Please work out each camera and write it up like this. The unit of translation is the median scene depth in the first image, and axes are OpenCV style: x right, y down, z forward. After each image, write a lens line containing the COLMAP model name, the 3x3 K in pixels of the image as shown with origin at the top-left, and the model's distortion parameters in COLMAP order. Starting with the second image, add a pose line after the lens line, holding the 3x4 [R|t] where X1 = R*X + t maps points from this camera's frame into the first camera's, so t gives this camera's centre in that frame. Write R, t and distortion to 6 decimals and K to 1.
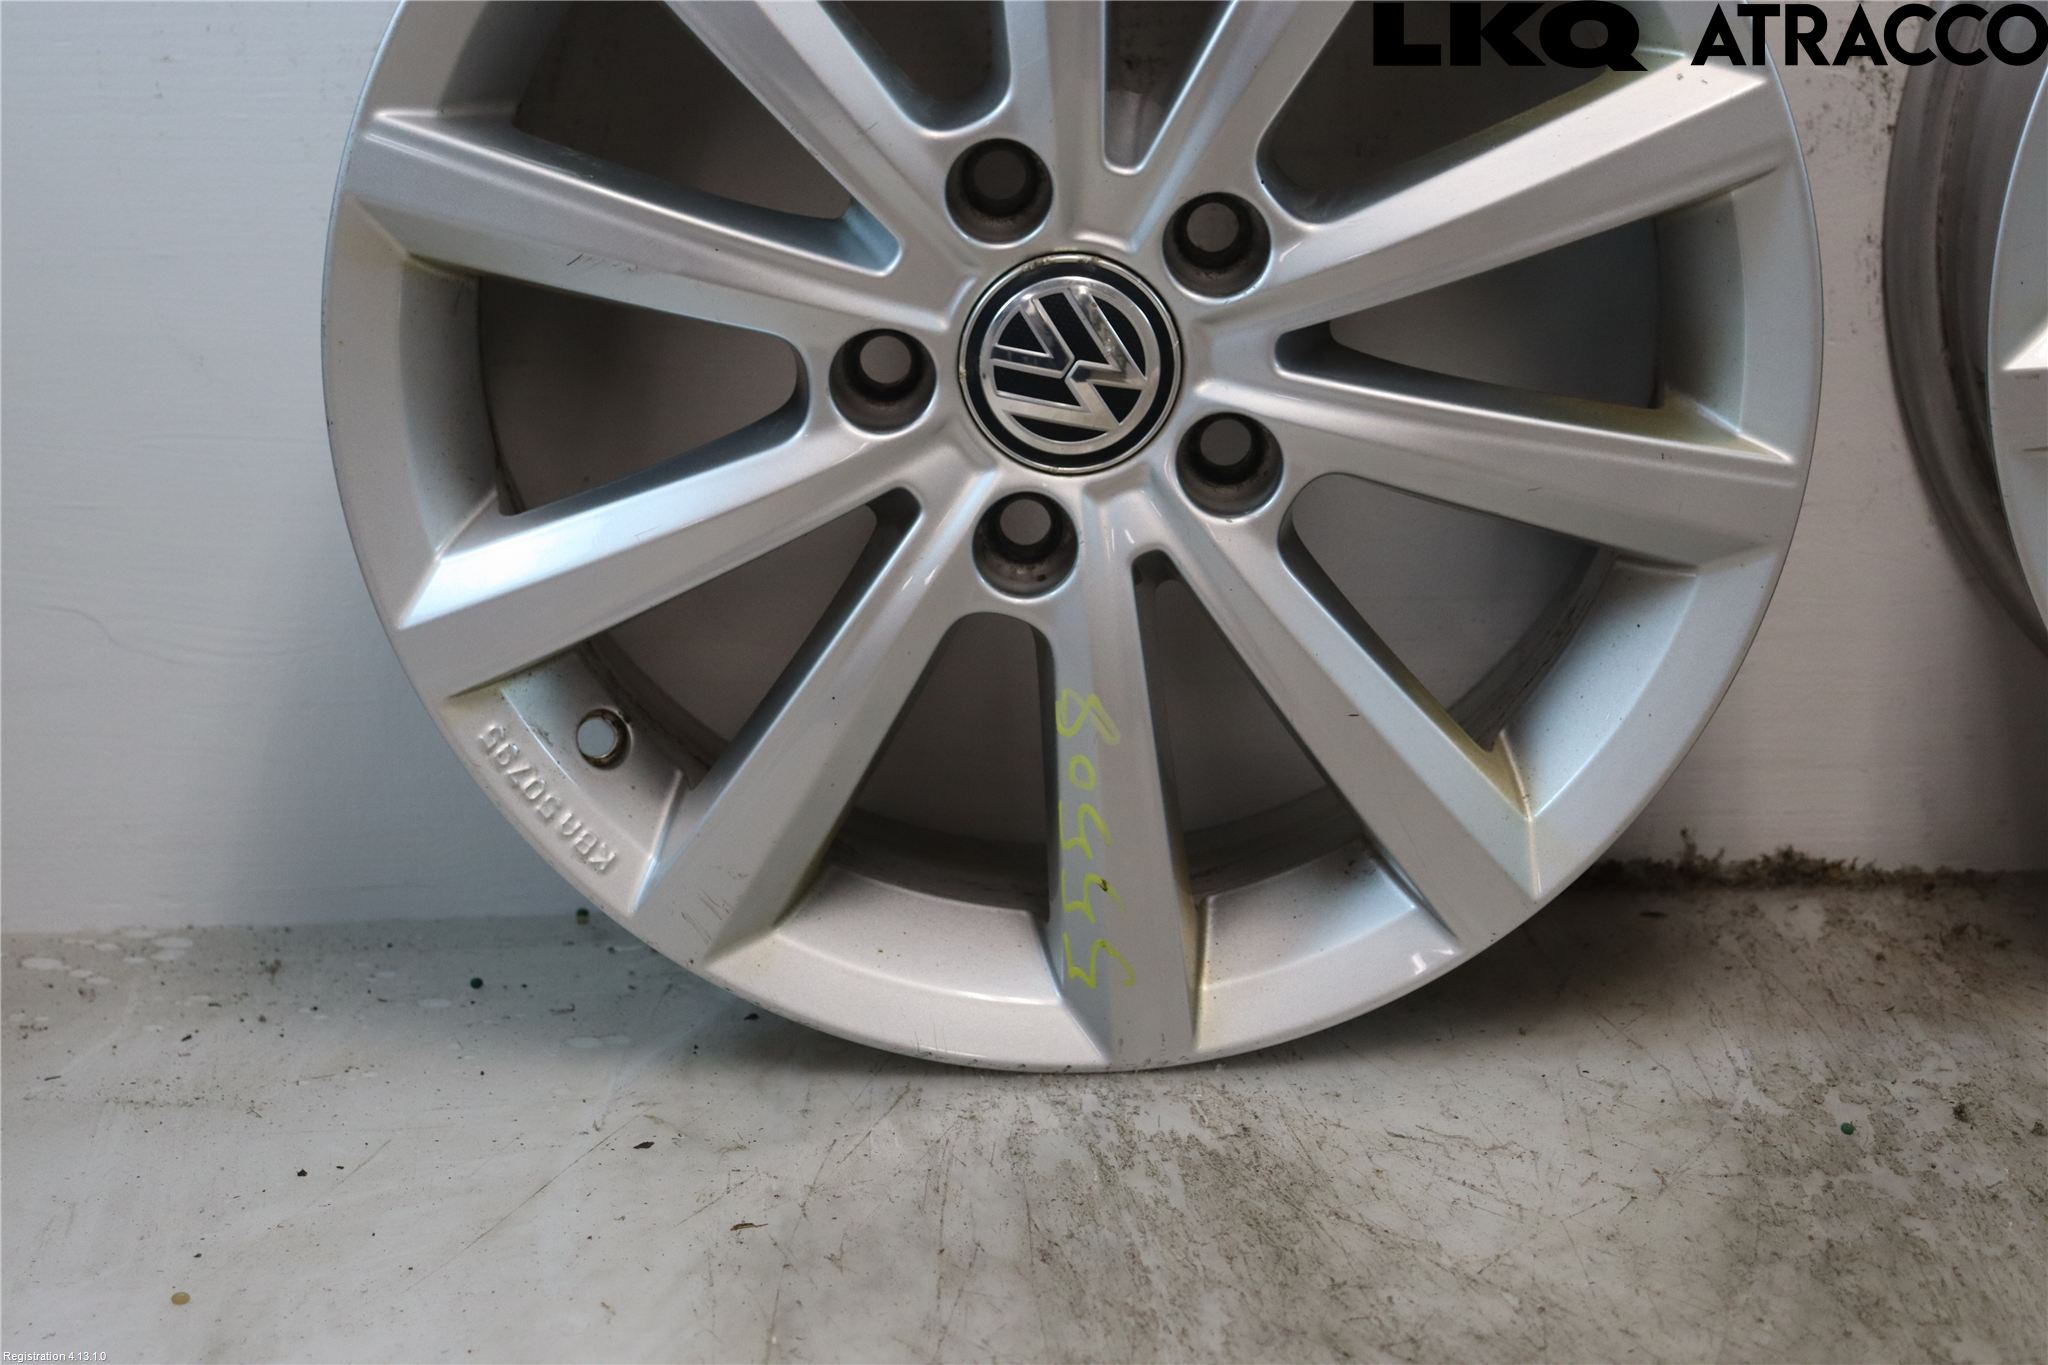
lens RADIAL K [[4929.0, 0, 1018.1], [0, 4929.0, 700.1], [0, 0, 1]] dist [0.392367, 0.753285]
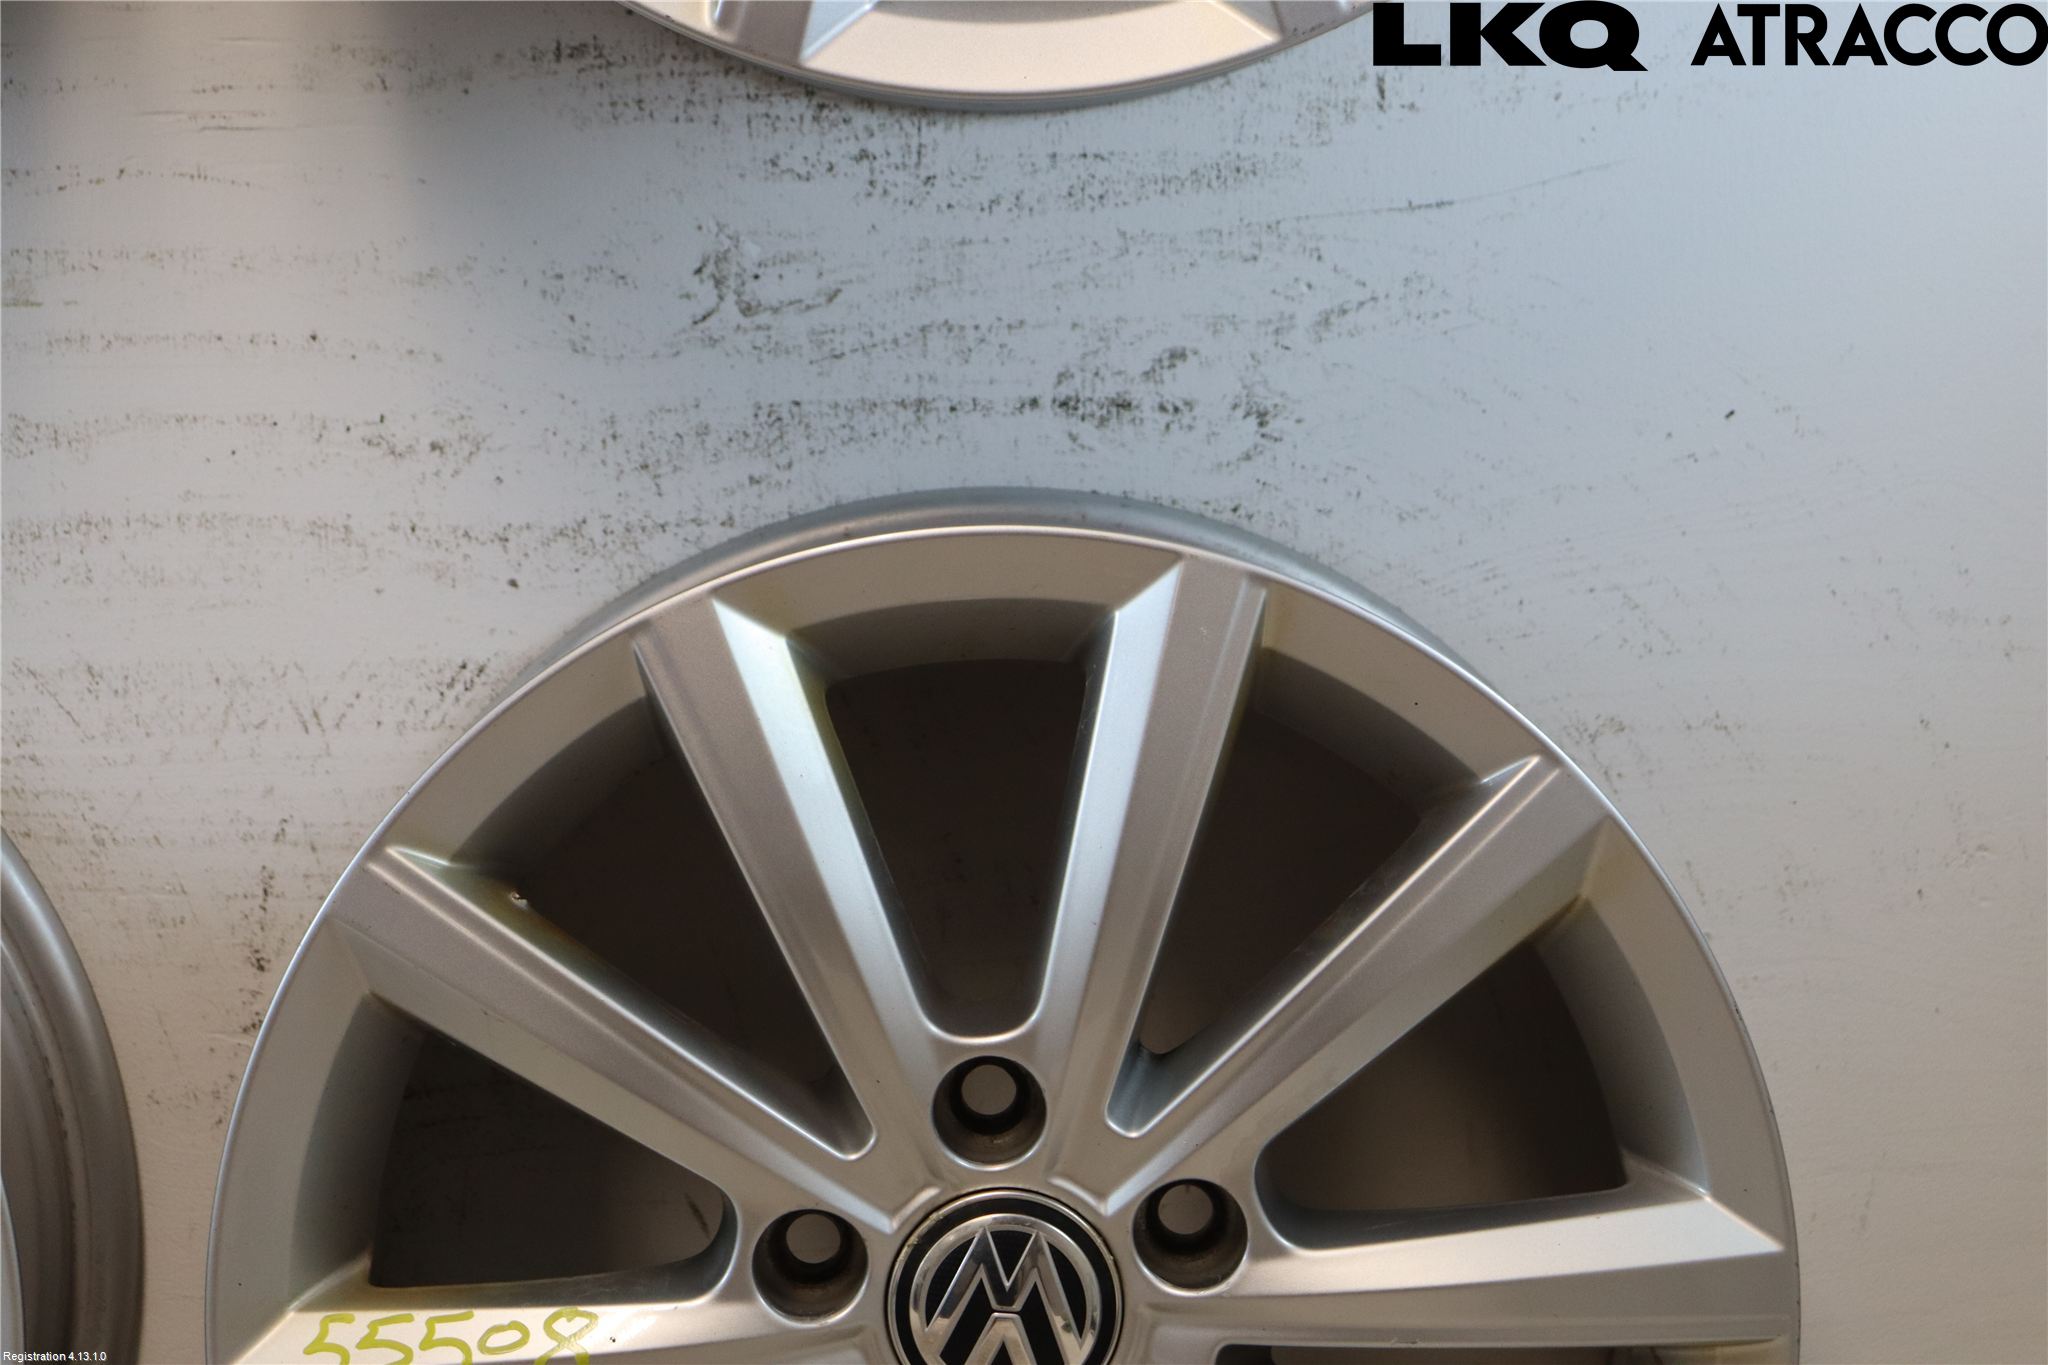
lens RADIAL K [[4929.0, 0, 1018.1], [0, 4929.0, 700.1], [0, 0, 1]] dist [0.392367, 0.753285]
pose [[0.999939, 0.010823, 0.001987, 0.342920], [-0.010364, 0.986974, -0.160546, -0.041676], [-0.003698, 0.160516, 0.987026, 0.048838]]
